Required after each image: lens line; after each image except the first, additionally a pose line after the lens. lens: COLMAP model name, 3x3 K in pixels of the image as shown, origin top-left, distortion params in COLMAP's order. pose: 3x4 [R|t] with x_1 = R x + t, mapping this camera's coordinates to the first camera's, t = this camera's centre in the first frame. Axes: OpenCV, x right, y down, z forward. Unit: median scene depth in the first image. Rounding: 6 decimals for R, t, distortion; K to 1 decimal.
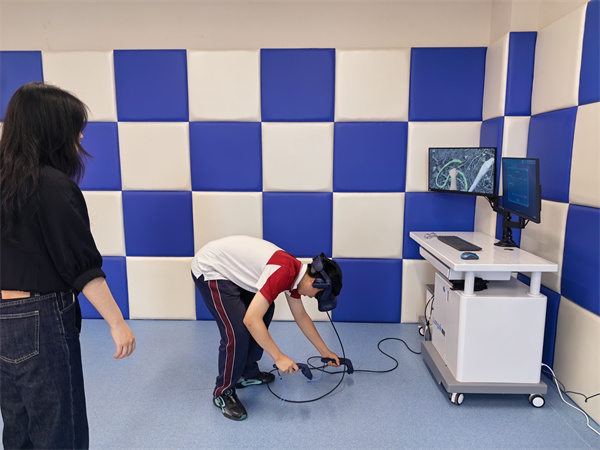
lens RADIAL K [[439.2, 0, 302.3], [0, 439.2, 221.4], [0, 0, 1]] dist [0.039981, -0.063292]
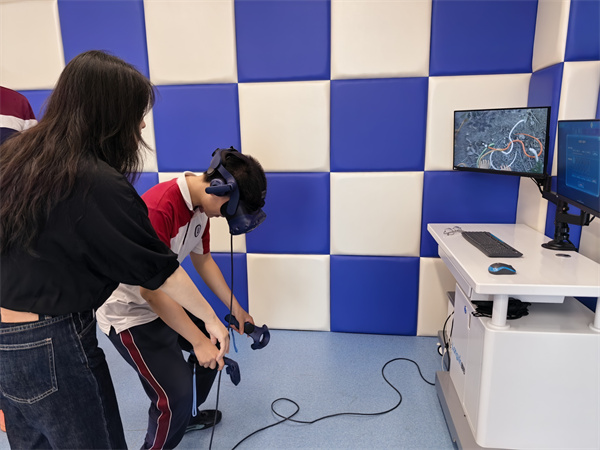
lens RADIAL K [[439.2, 0, 297.8], [0, 439.2, 230.4], [0, 0, 1]] dist [0.039981, -0.063292]
pose [[0.994720, 0.004865, -0.102507, 0.099778], [0.002899, 0.997144, 0.075462, -0.023439], [0.102581, -0.075361, 0.991866, 0.219023]]
